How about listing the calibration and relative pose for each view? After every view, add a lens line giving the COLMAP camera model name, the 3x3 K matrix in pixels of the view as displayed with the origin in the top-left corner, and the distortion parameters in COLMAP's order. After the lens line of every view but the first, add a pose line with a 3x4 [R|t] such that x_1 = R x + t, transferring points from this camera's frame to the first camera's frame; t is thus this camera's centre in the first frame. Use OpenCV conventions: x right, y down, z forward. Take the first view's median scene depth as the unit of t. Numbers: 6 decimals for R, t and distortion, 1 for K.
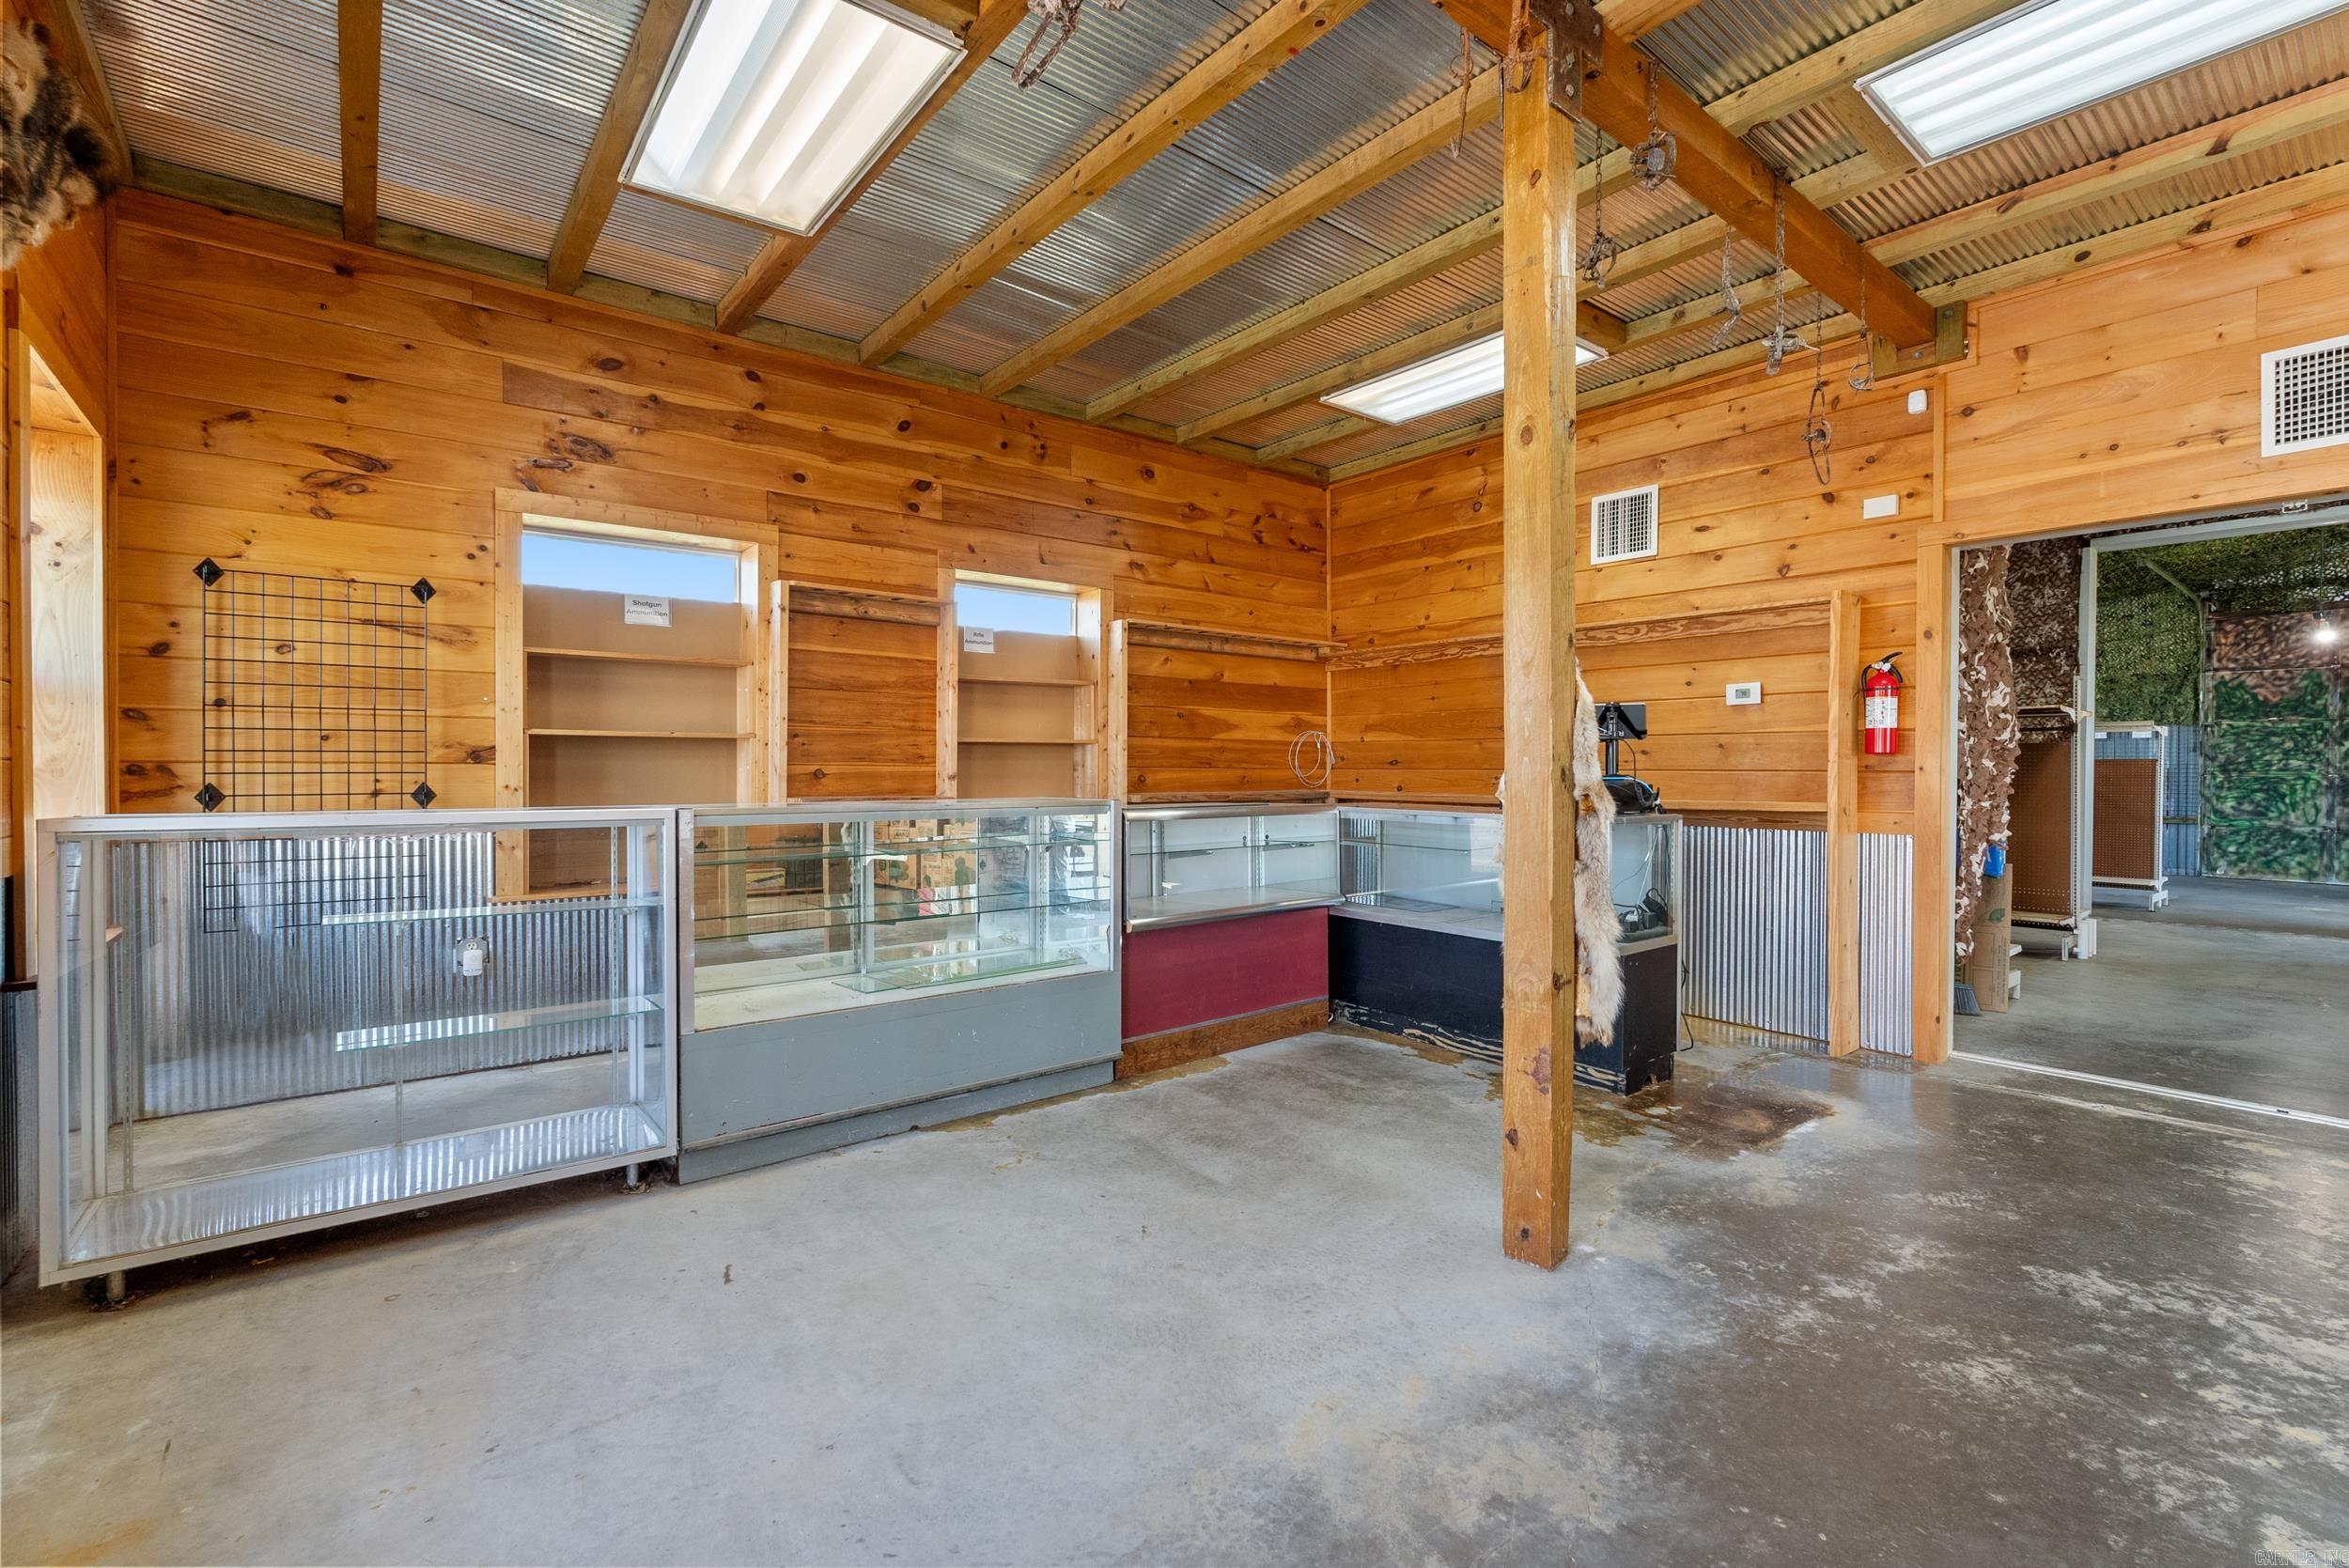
lens RADIAL K [[1034.2, 0, 1174.5], [0, 1034.2, 784.0], [0, 0, 1]] dist [-0.006000, 0.000485]
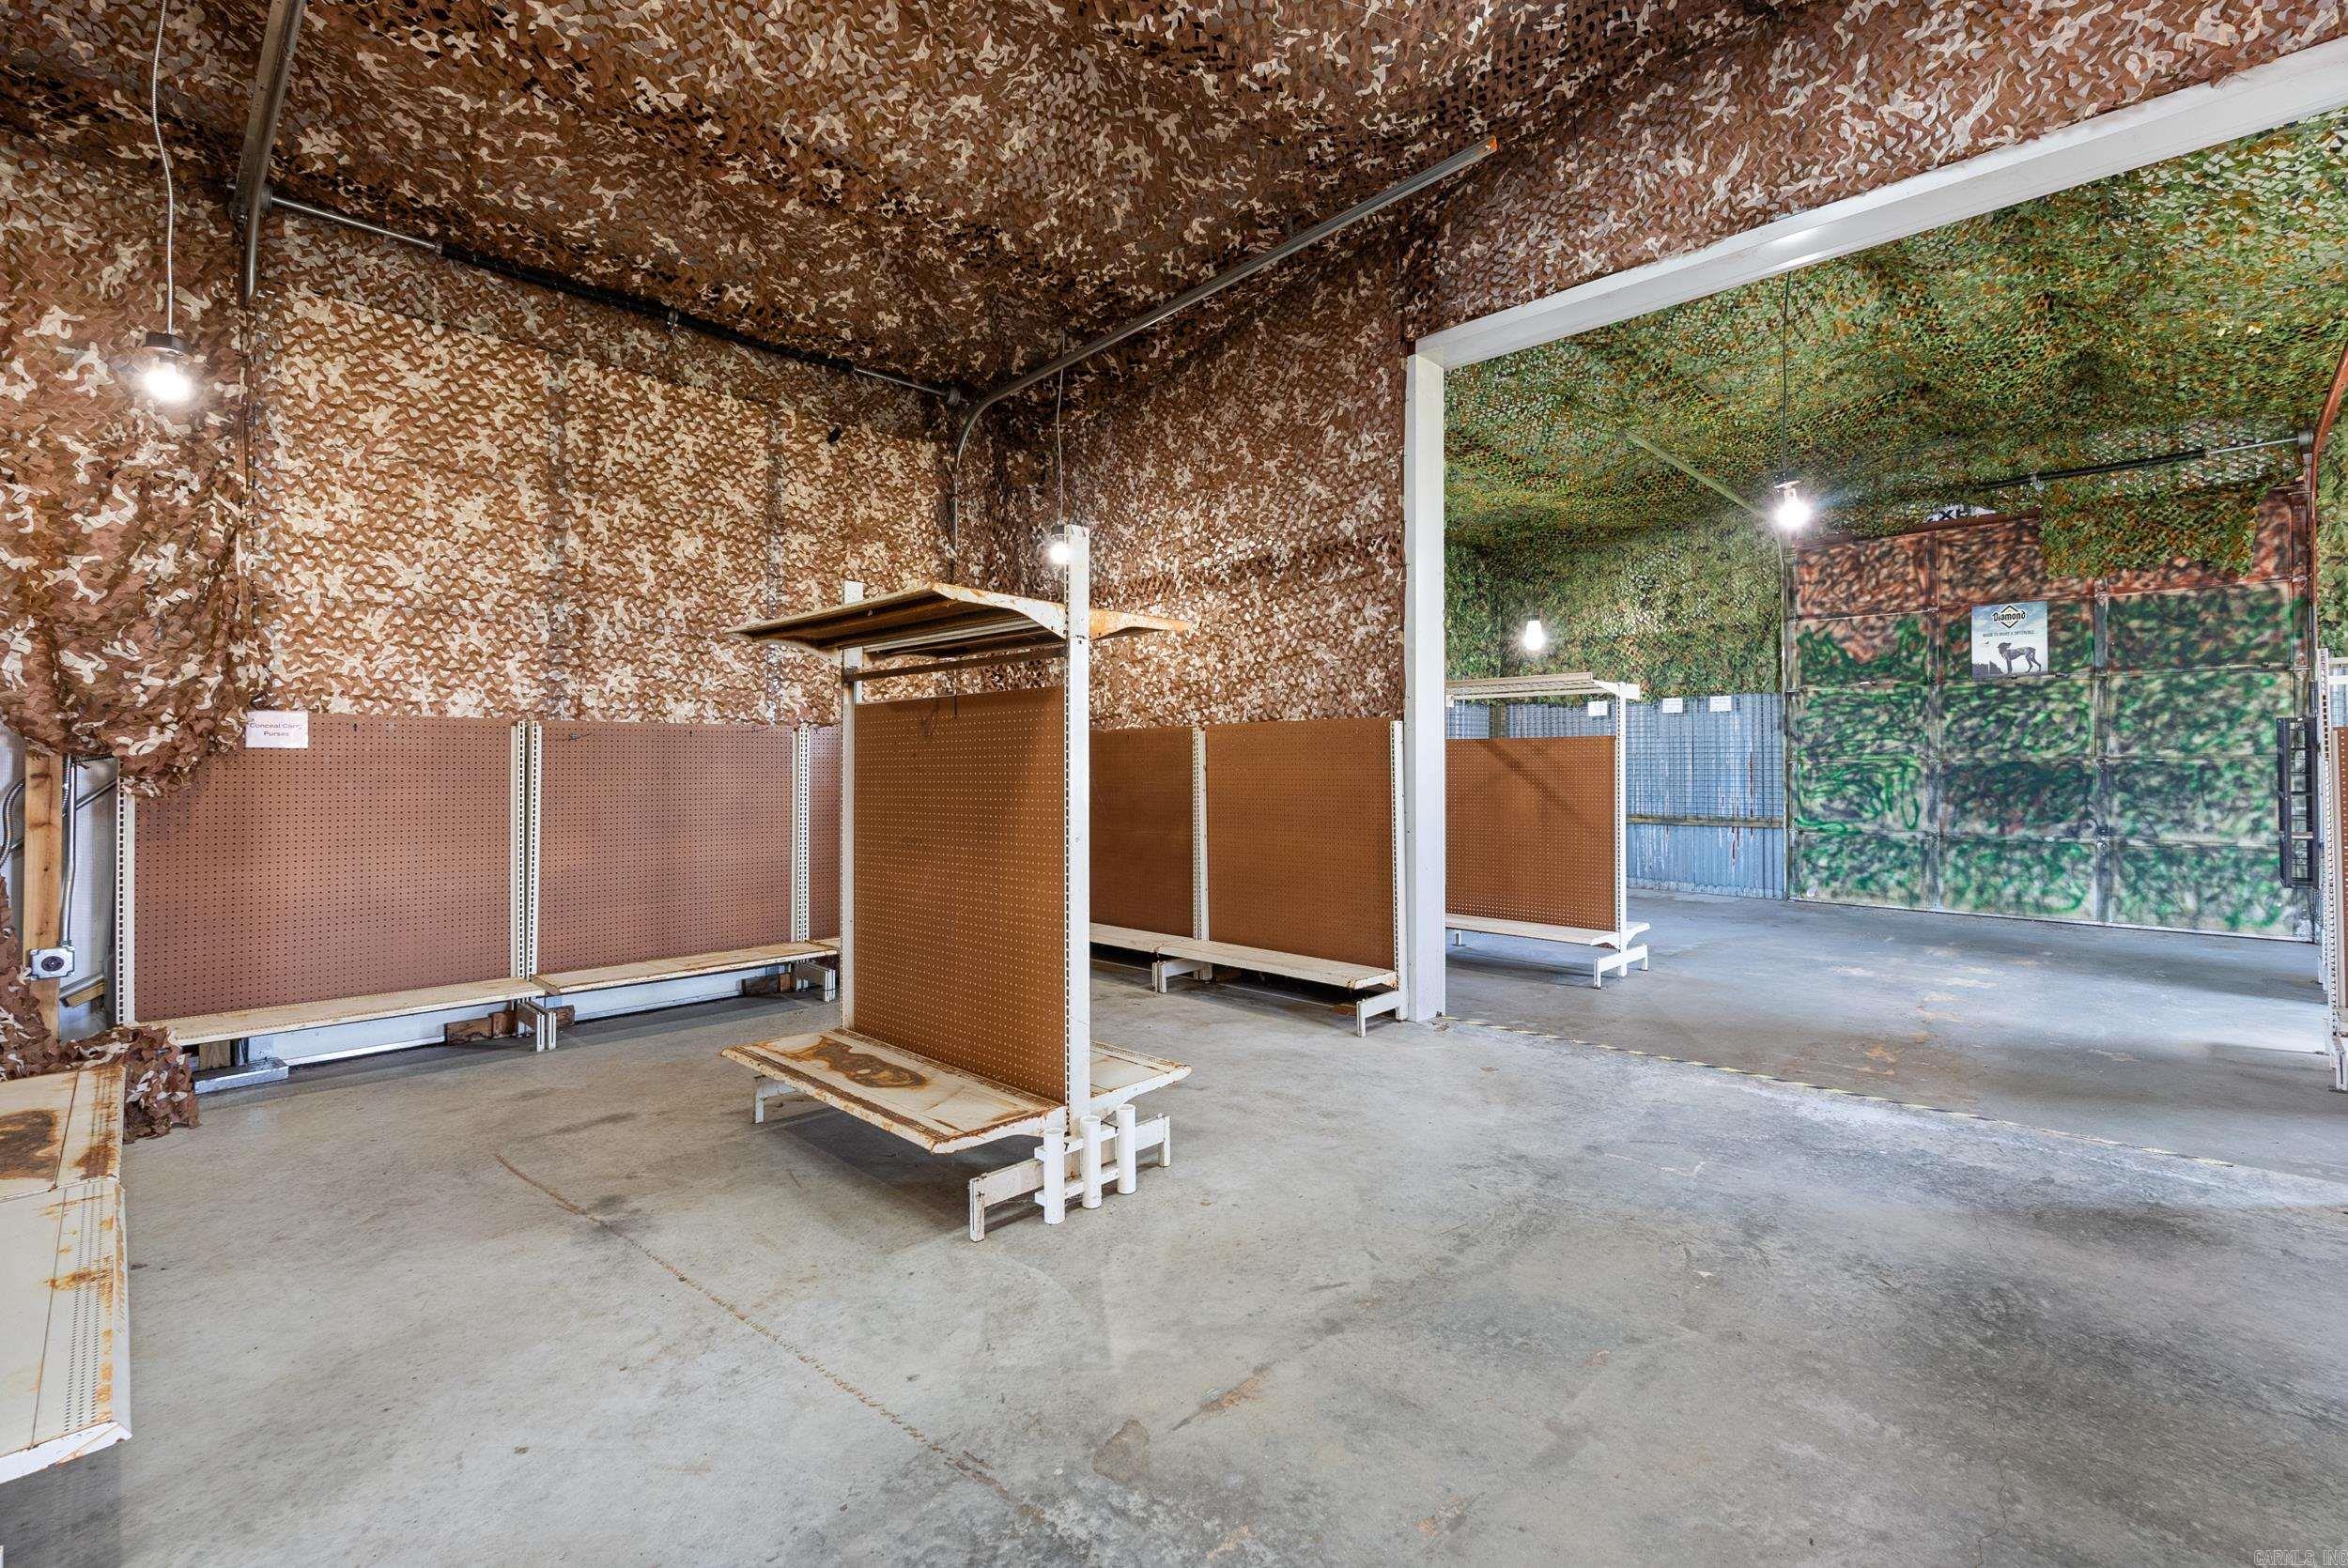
lens RADIAL K [[1040.4, 0, 1187.4], [0, 1040.4, 753.7], [0, 0, 1]] dist [-0.006454, 0.000501]
pose [[0.992003, -0.005668, 0.126090, 1.293475], [0.008422, 0.999737, -0.021314, -0.005043], [-0.125936, 0.022206, 0.991790, 0.861100]]
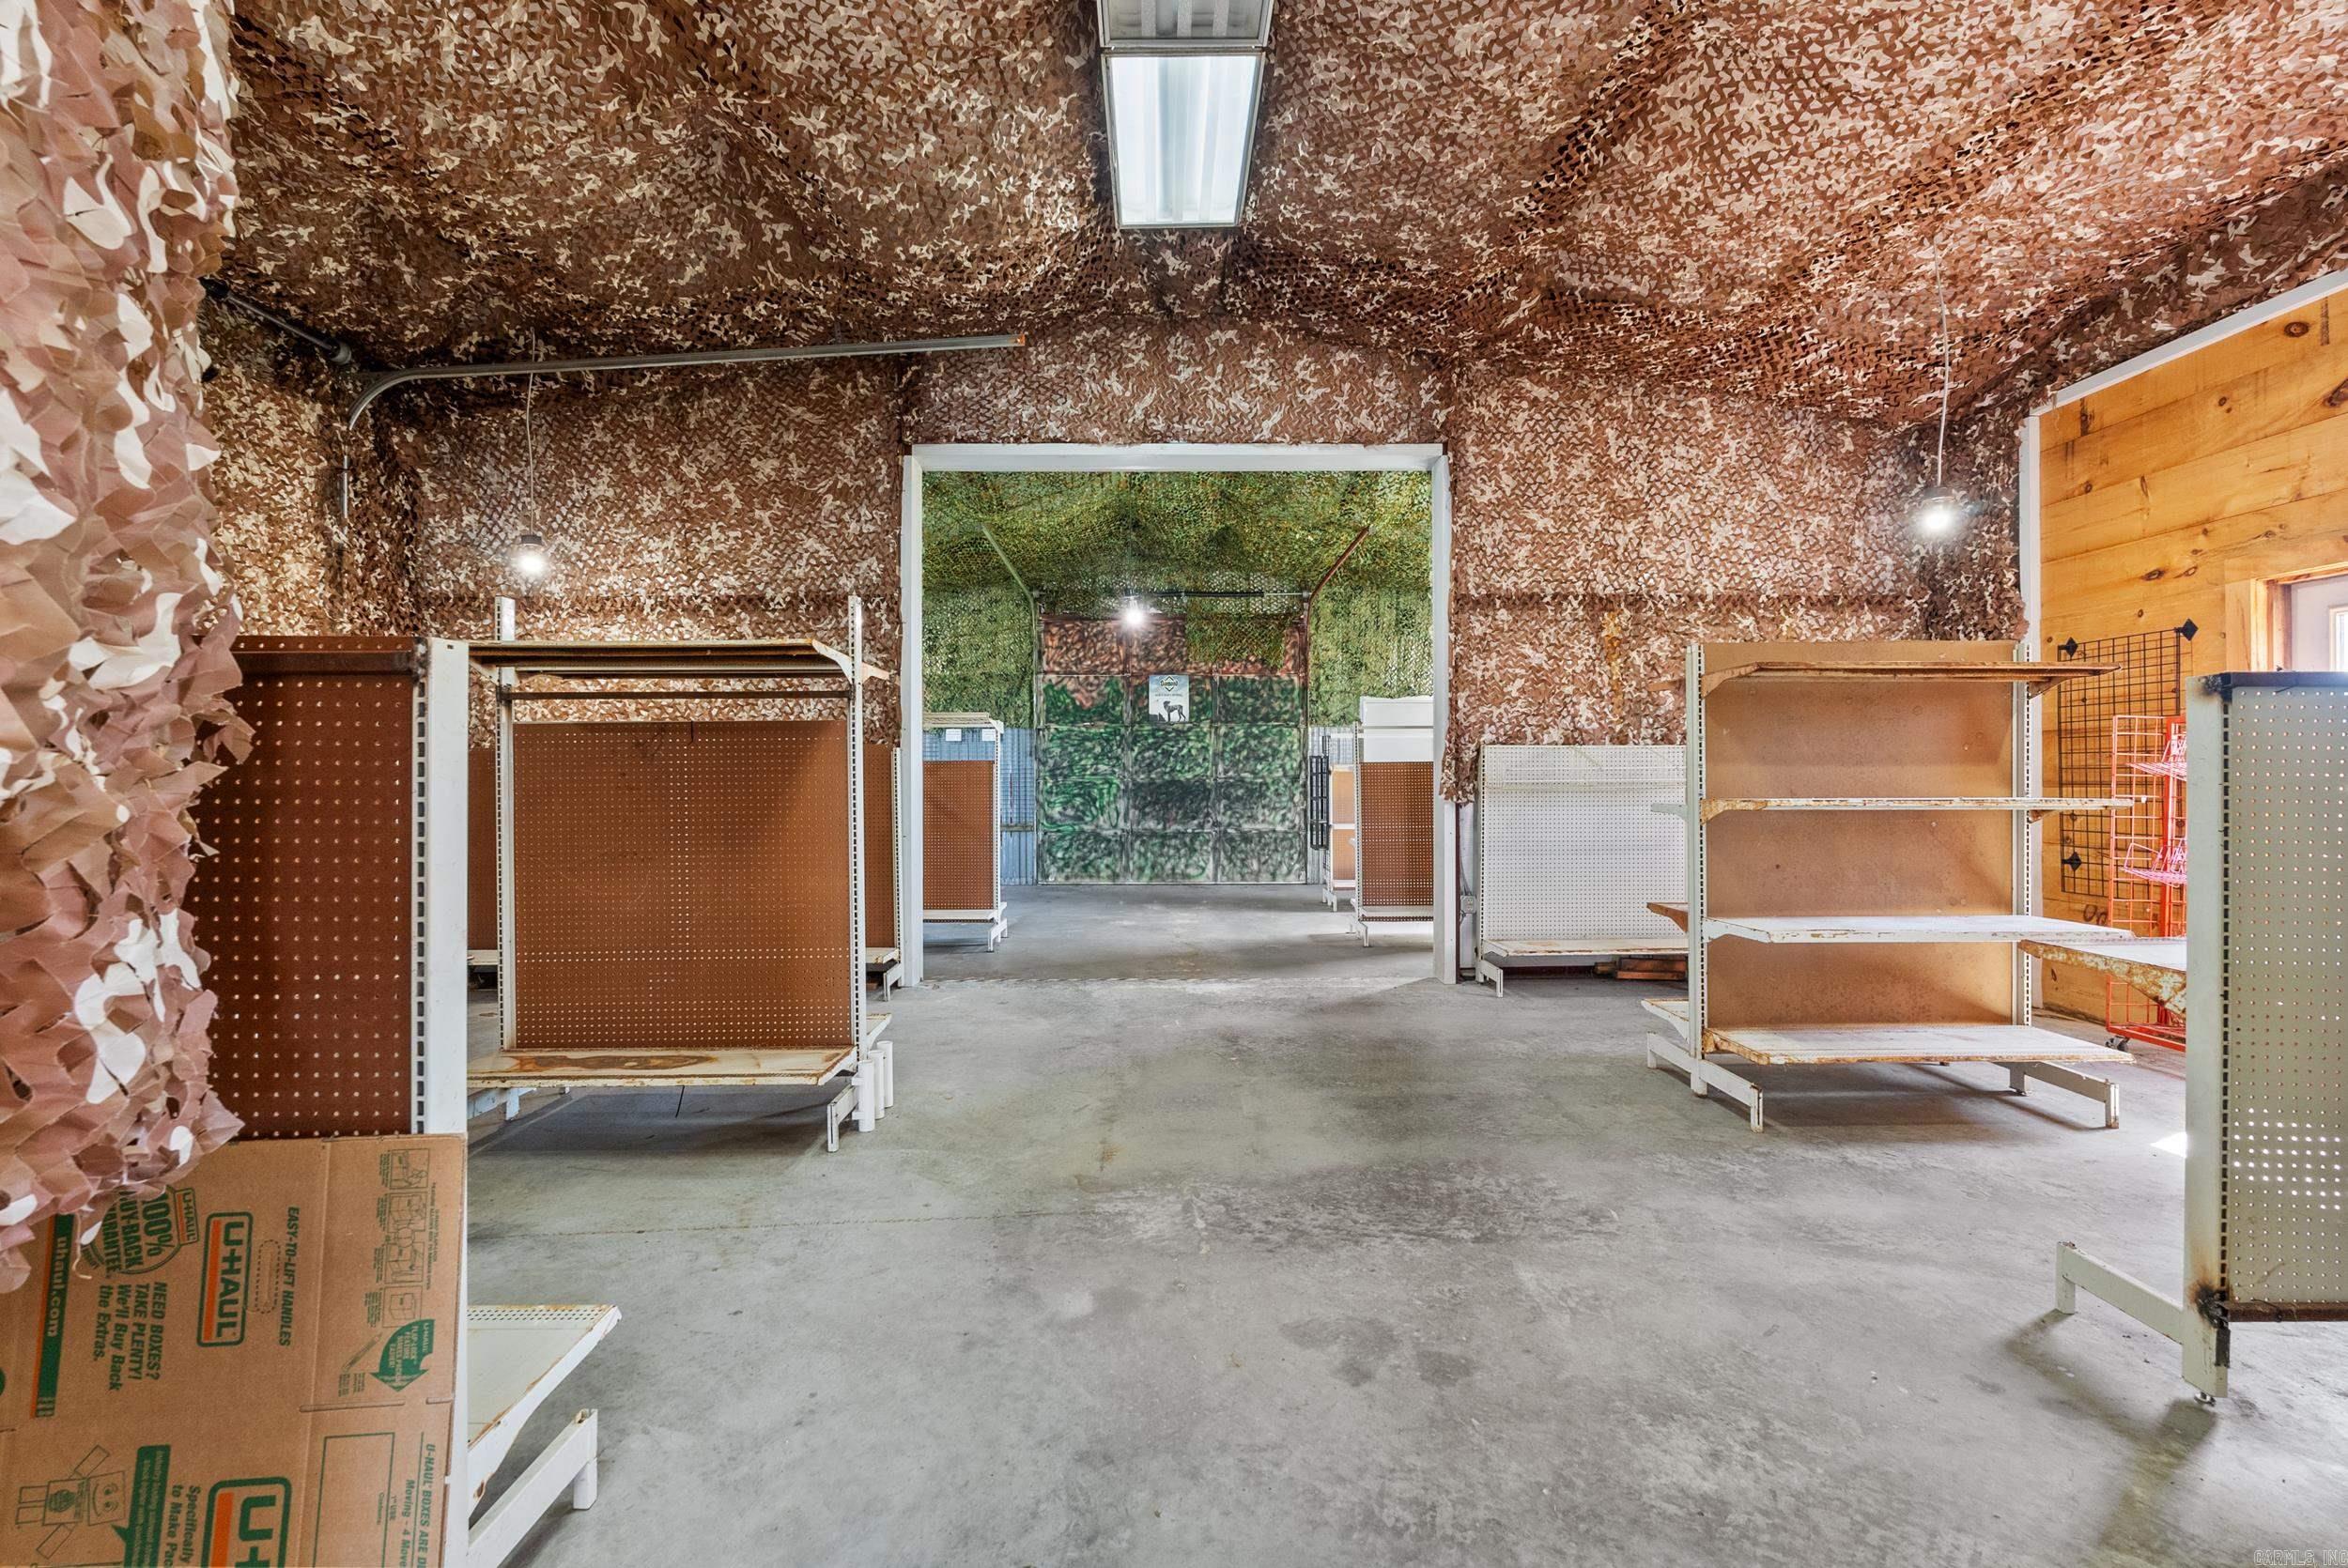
lens RADIAL K [[1033.7, 0, 1174.0], [0, 1033.7, 784.0], [0, 0, 1]] dist [-0.006000, 0.000485]
pose [[0.612086, -0.010017, 0.790728, 0.822839], [0.016705, 0.999860, -0.000264, -0.007018], [-0.790615, 0.013371, 0.612168, 0.805643]]
